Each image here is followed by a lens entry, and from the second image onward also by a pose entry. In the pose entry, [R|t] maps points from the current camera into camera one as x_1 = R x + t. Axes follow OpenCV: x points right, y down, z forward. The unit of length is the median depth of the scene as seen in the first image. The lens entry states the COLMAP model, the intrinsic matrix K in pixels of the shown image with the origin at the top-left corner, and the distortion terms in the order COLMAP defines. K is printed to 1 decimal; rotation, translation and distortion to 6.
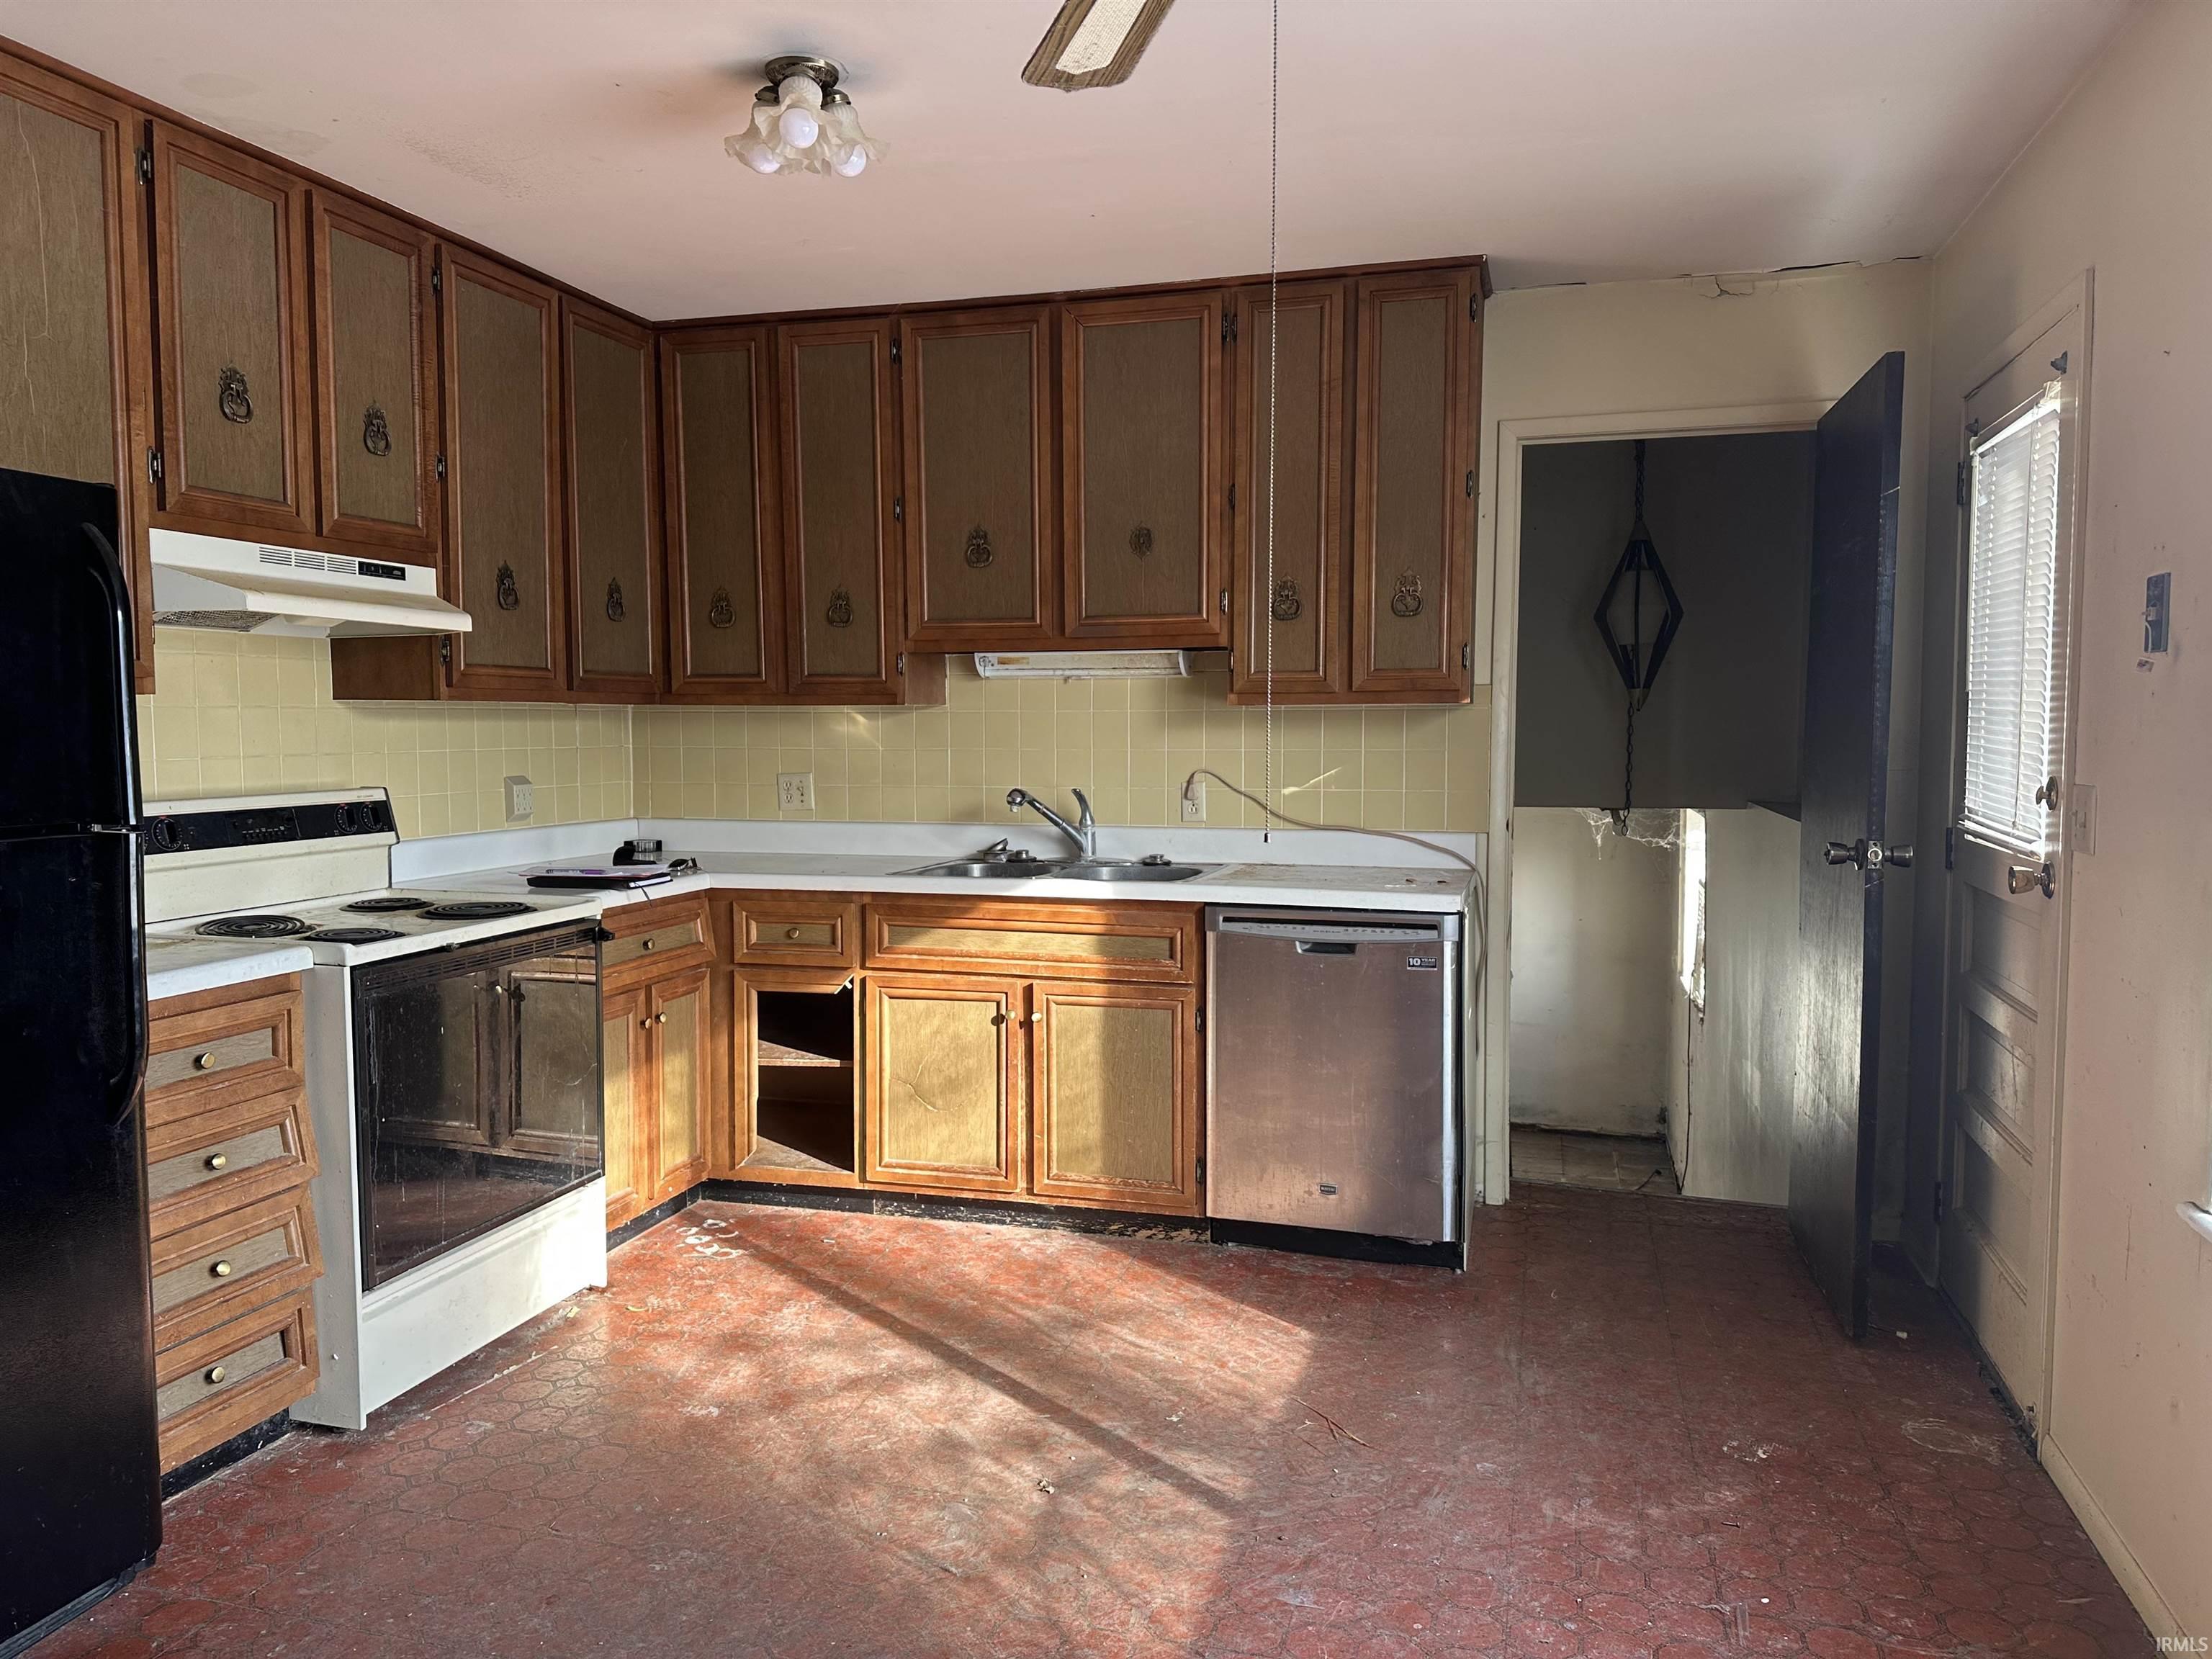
lens RADIAL K [[1541.0, 0, 1106.0], [0, 1541.0, 829.5], [0, 0, 1]] dist [0.003883, -0.005696]
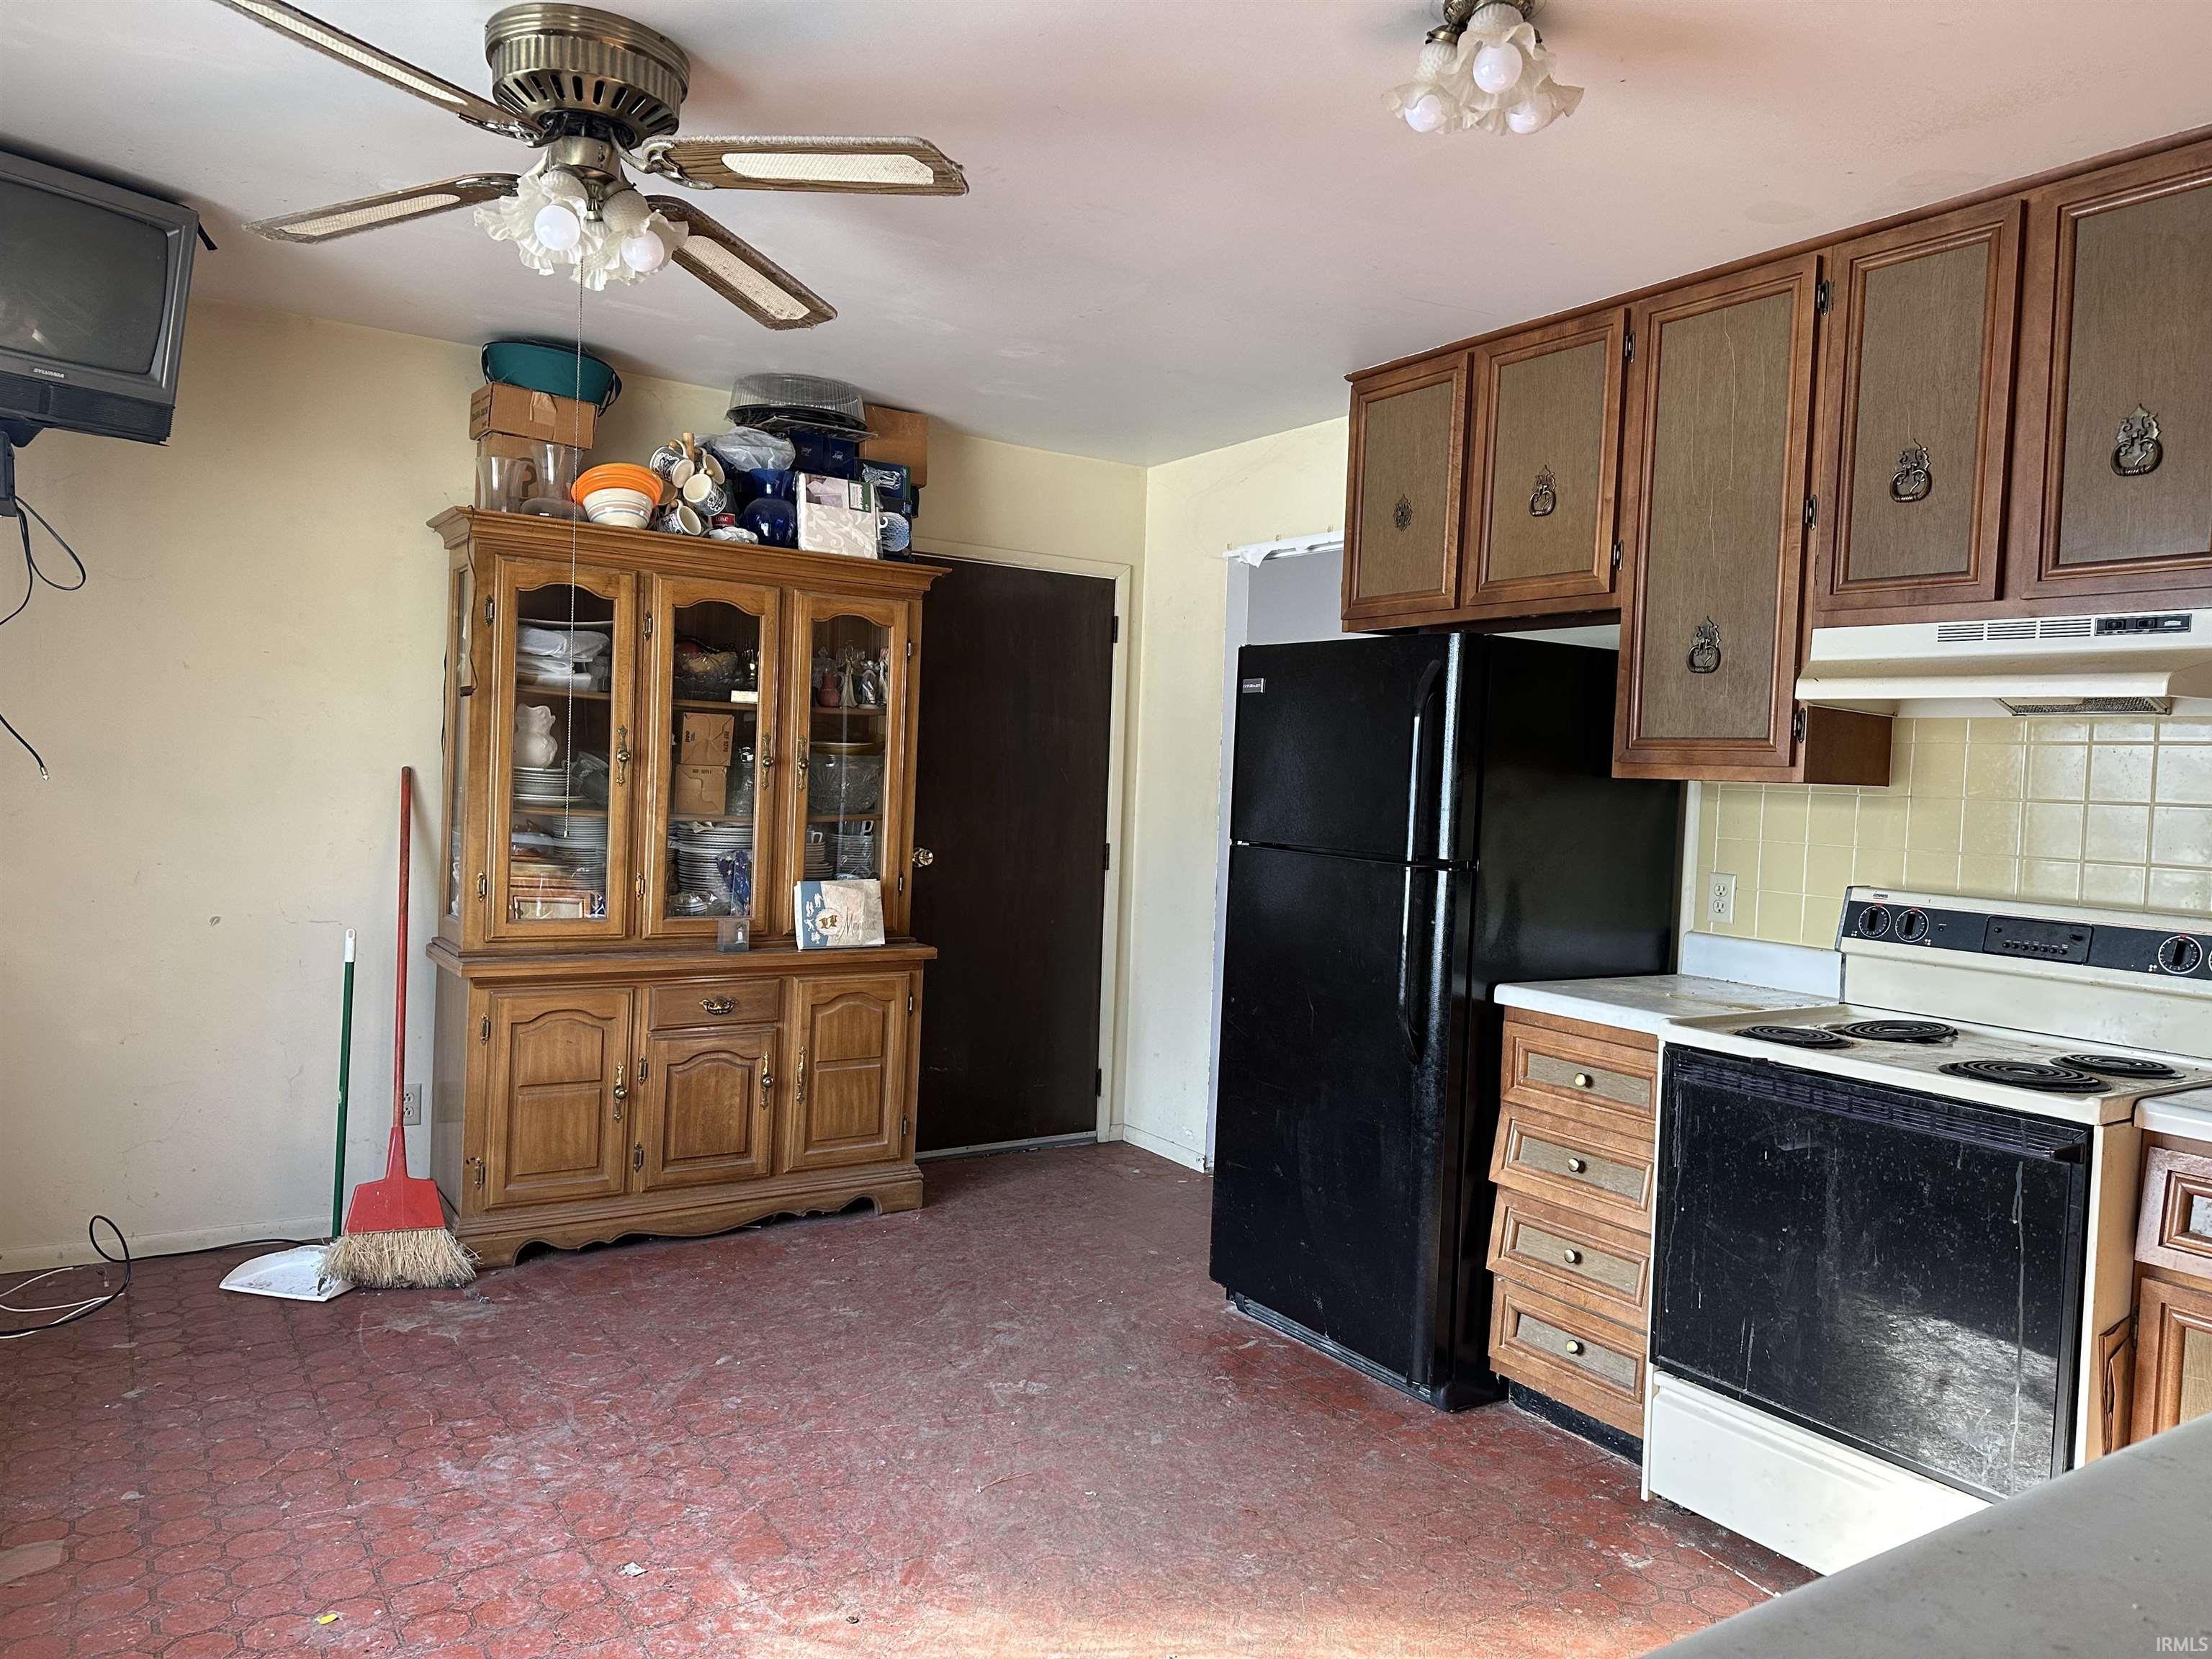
lens RADIAL K [[1541.0, 0, 1106.0], [0, 1541.0, 829.5], [0, 0, 1]] dist [0.003883, -0.005696]
pose [[-0.650220, 0.007088, -0.759713, 0.485206], [-0.092042, 0.991856, 0.088030, -0.098569], [0.754150, 0.127165, -0.644272, 1.248747]]
